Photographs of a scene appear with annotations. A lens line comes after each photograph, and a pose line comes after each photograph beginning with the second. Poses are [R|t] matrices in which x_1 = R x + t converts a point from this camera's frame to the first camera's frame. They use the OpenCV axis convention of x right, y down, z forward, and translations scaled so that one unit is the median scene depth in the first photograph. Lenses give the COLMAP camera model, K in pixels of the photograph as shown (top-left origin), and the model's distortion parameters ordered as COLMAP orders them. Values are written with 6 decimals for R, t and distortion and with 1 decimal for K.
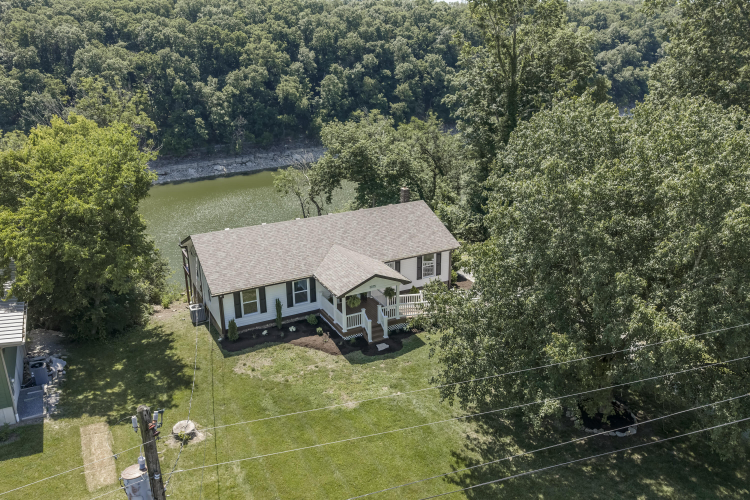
lens RADIAL K [[619.2, 0, 376.9], [0, 619.2, 247.5], [0, 0, 1]] dist [0.017887, -0.036908]
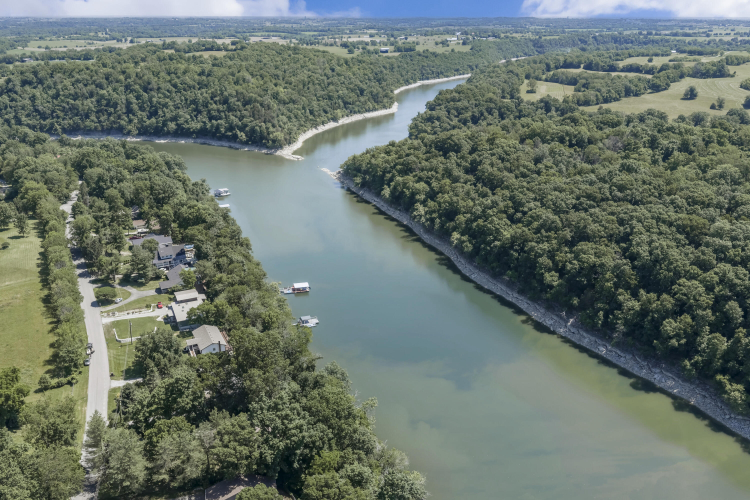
lens RADIAL K [[619.2, 0, 376.9], [0, 619.2, 247.5], [0, 0, 1]] dist [0.017887, -0.036908]
pose [[-0.020435, 0.361313, -0.932221, 0.921504], [-0.336896, 0.875396, 0.346674, -0.607937], [0.941320, 0.321145, 0.103836, 0.295030]]
